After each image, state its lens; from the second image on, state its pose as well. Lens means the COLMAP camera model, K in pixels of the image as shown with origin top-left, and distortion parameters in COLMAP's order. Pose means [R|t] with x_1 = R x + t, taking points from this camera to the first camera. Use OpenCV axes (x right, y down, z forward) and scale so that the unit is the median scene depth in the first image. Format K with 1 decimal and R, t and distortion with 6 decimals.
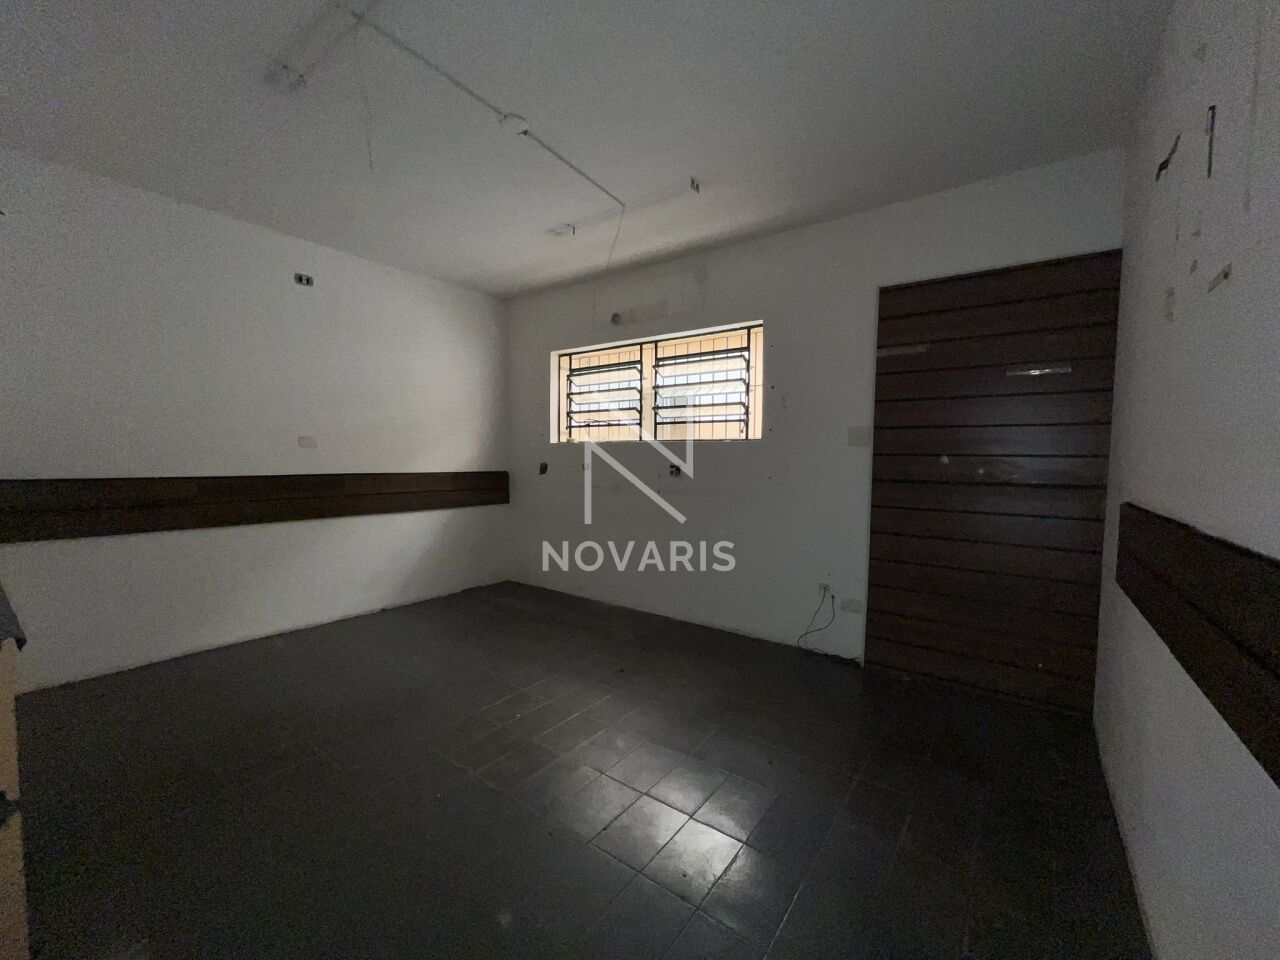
lens RADIAL K [[521.0, 0, 635.6], [0, 521.0, 479.2], [0, 0, 1]] dist [0.000405, -0.000334]
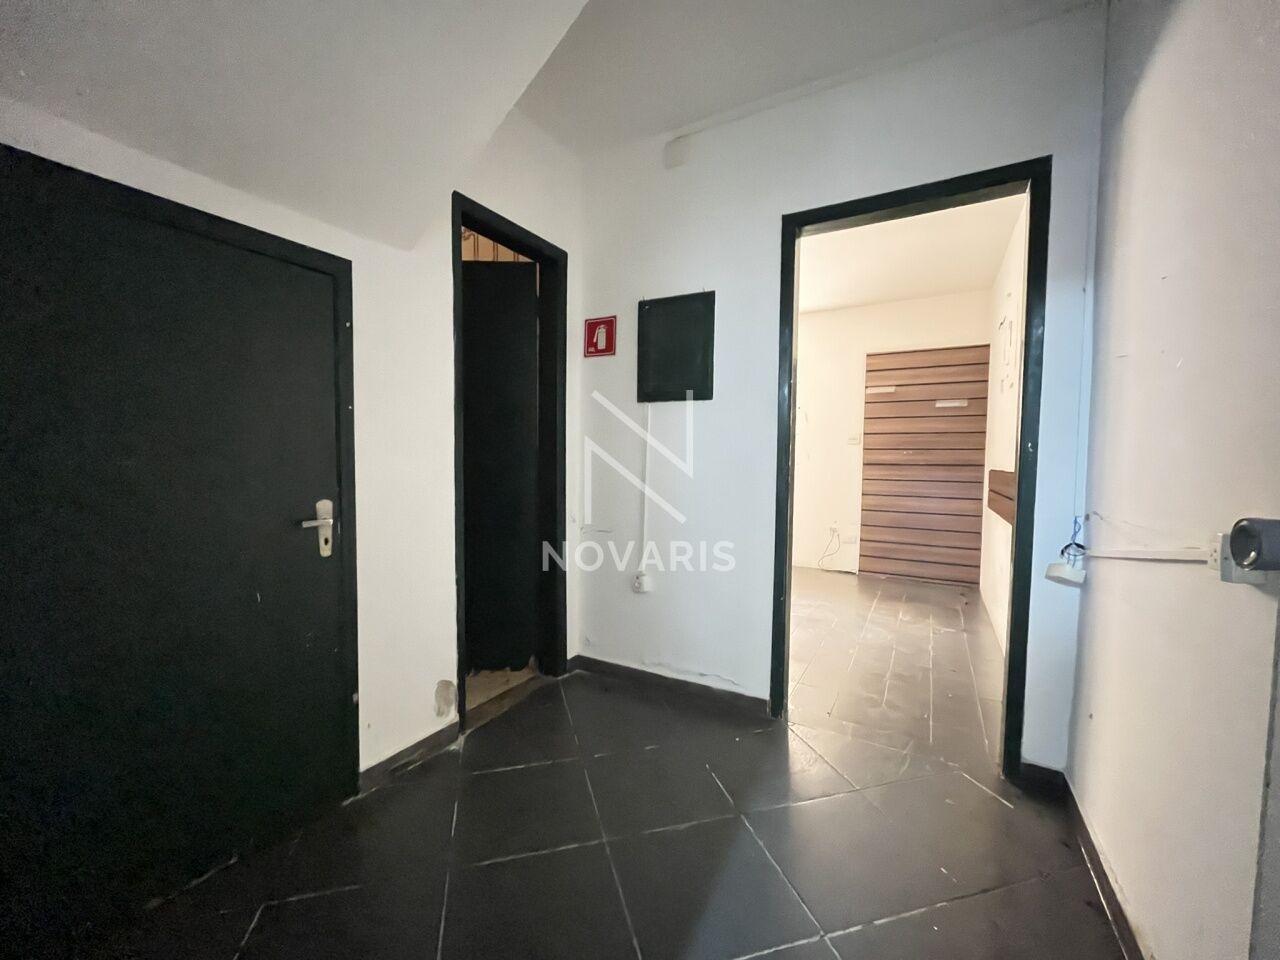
lens RADIAL K [[521.0, 0, 643.4], [0, 521.0, 484.9], [0, 0, 1]] dist [0.000405, -0.000334]
pose [[0.988770, -0.001653, 0.149437, -0.528652], [0.003177, 0.999945, -0.009958, 0.086110], [-0.149413, 0.010321, 0.988721, -0.600865]]
